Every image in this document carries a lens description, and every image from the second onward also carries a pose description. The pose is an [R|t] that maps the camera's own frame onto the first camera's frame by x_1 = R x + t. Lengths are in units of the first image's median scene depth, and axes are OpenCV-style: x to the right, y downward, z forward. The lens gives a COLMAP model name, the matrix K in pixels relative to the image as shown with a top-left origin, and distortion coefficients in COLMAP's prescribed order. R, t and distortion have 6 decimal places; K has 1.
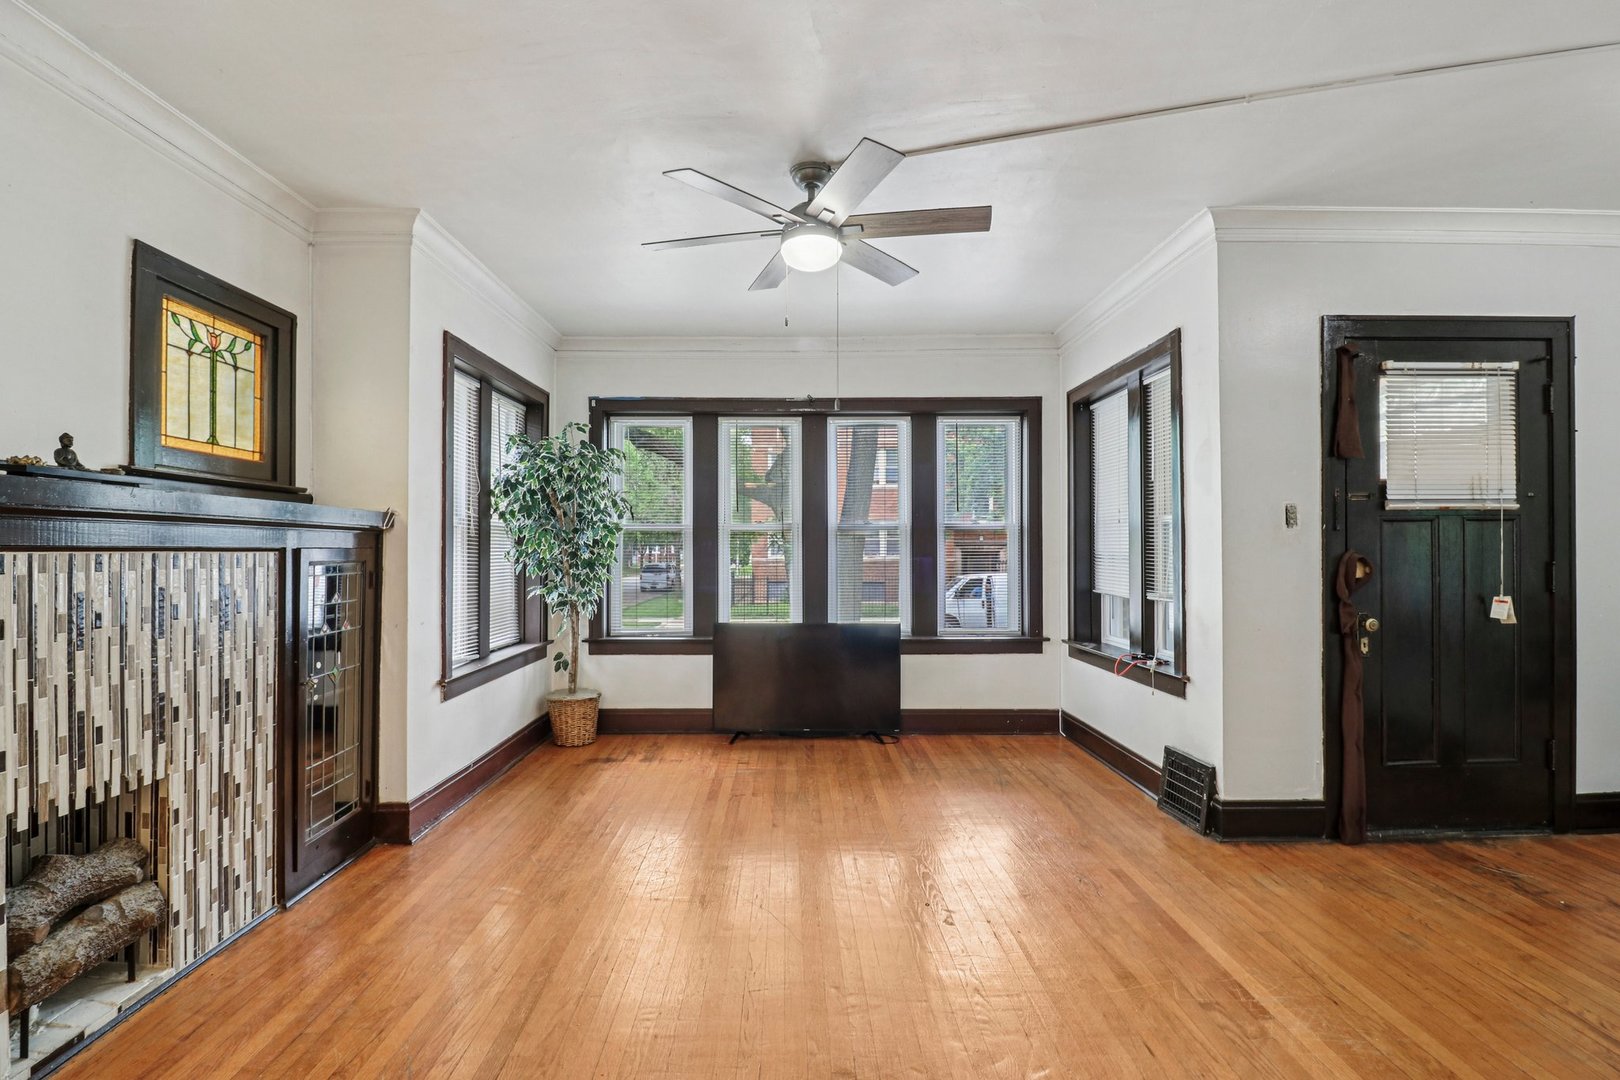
lens RADIAL K [[749.5, 0, 810.0], [0, 749.5, 540.0], [0, 0, 1]] dist [0.003714, -0.000356]
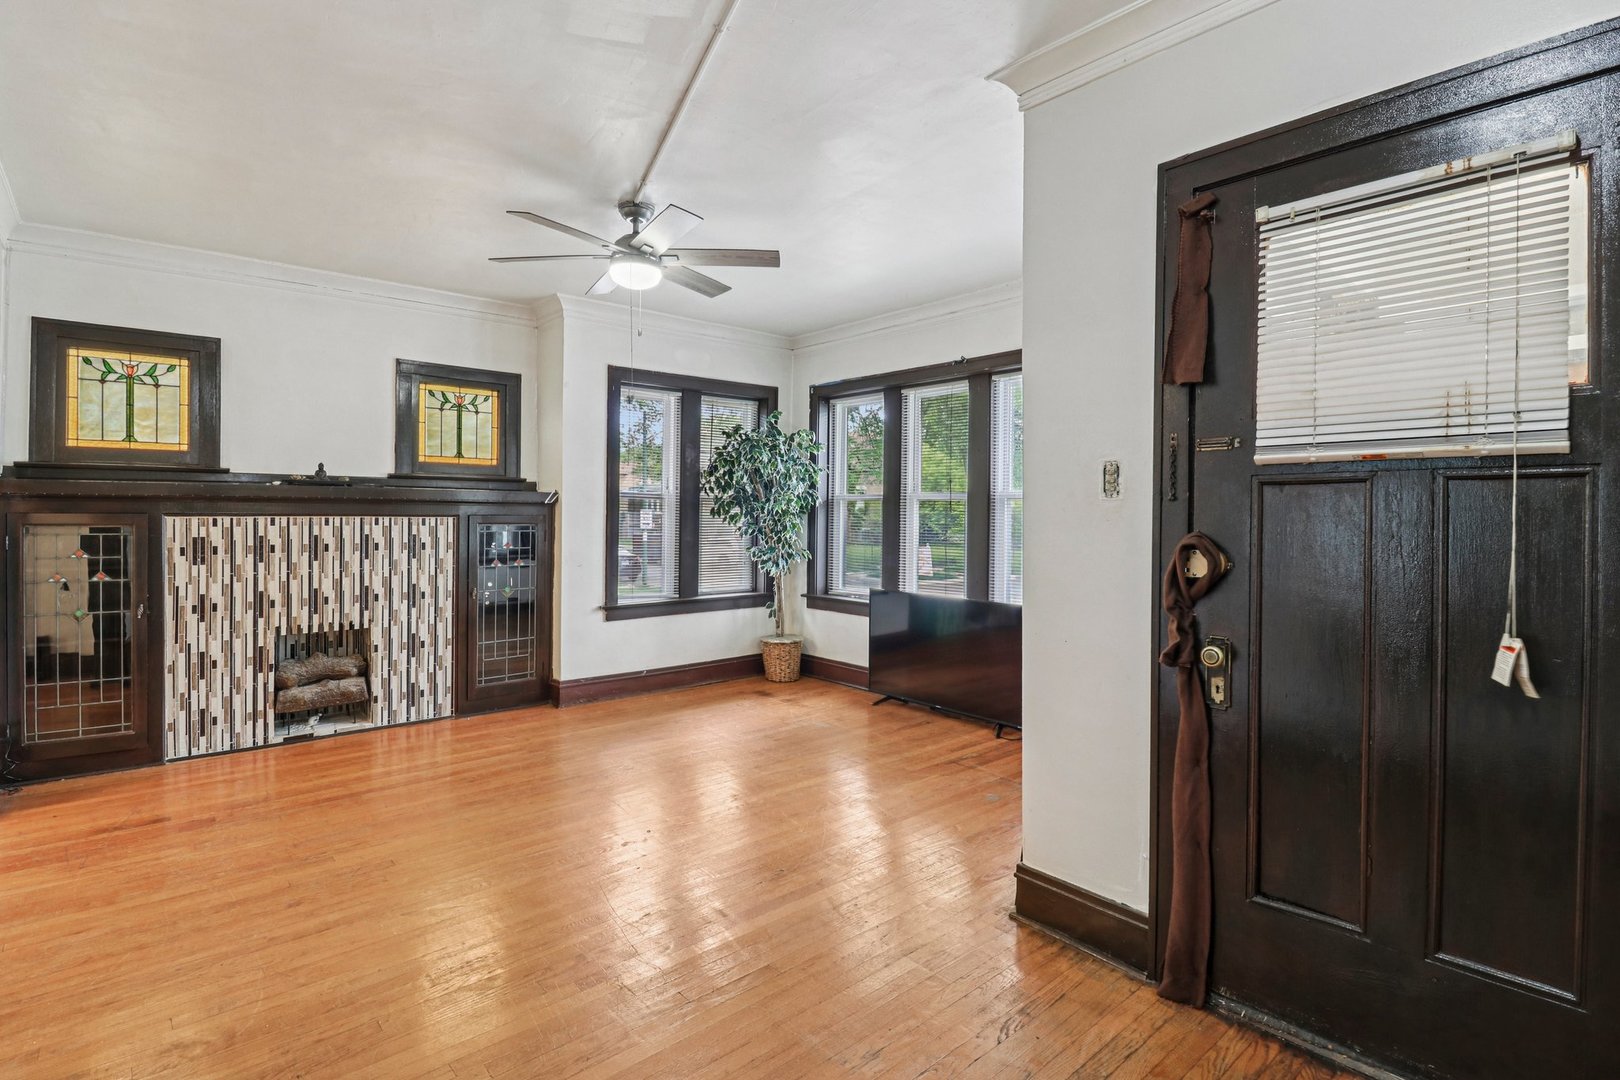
lens RADIAL K [[769.7, 0, 803.0], [0, 769.7, 509.0], [0, 0, 1]] dist [0.002397, 0.000143]
pose [[0.660804, 0.002316, -0.750555, 1.127164], [0.000915, 0.999992, 0.003891, -0.008918], [0.750558, -0.003258, 0.660796, 0.387121]]
